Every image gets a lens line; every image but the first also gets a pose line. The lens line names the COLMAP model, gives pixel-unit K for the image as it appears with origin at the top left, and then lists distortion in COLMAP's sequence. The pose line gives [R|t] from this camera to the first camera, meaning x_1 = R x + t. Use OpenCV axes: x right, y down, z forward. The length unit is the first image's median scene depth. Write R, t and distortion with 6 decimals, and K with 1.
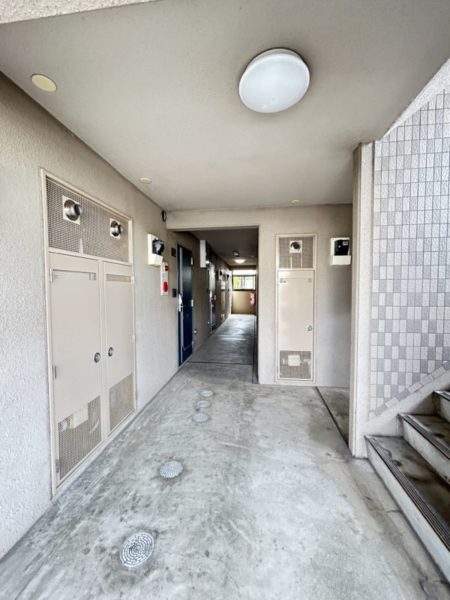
lens RADIAL K [[244.1, 0, 225.0], [0, 244.1, 300.0], [0, 0, 1]] dist [0.001332, 0.000276]
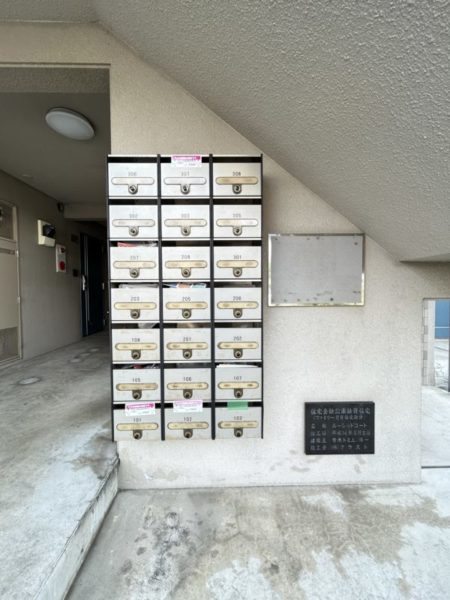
lens RADIAL K [[244.1, 0, 225.0], [0, 244.1, 300.0], [0, 0, 1]] dist [0.001332, 0.000276]
pose [[0.989344, -0.003107, 0.145563, 0.389282], [0.004286, 0.999960, -0.007787, 0.132693], [-0.145533, 0.008328, 0.989318, -0.320189]]
